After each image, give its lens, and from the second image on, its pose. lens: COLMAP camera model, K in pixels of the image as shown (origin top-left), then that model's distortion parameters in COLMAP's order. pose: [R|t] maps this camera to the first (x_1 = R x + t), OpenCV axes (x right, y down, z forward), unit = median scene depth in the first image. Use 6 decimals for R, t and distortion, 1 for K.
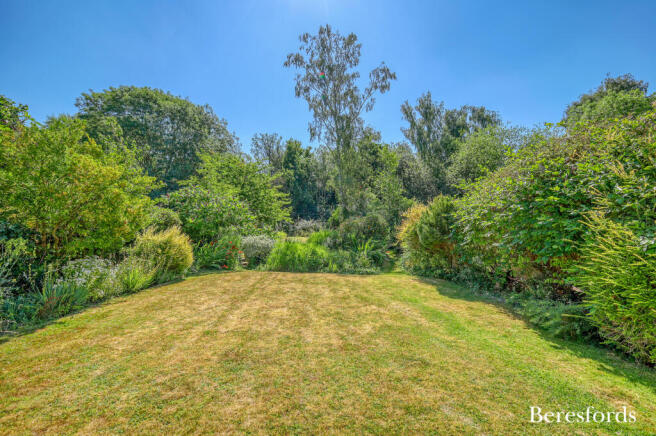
lens RADIAL K [[294.3, 0, 329.8], [0, 294.3, 220.1], [0, 0, 1]] dist [0.004343, -0.000494]
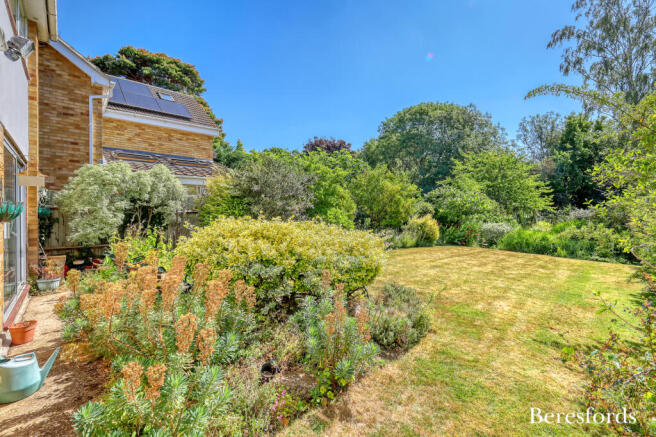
lens RADIAL K [[294.3, 0, 328.2], [0, 294.3, 213.5], [0, 0, 1]] dist [0.004343, -0.000494]
pose [[0.642494, 0.005294, -0.766272, 0.241707], [0.006456, 0.999903, 0.012322, -0.004441], [0.766263, -0.012864, 0.642398, -0.315667]]
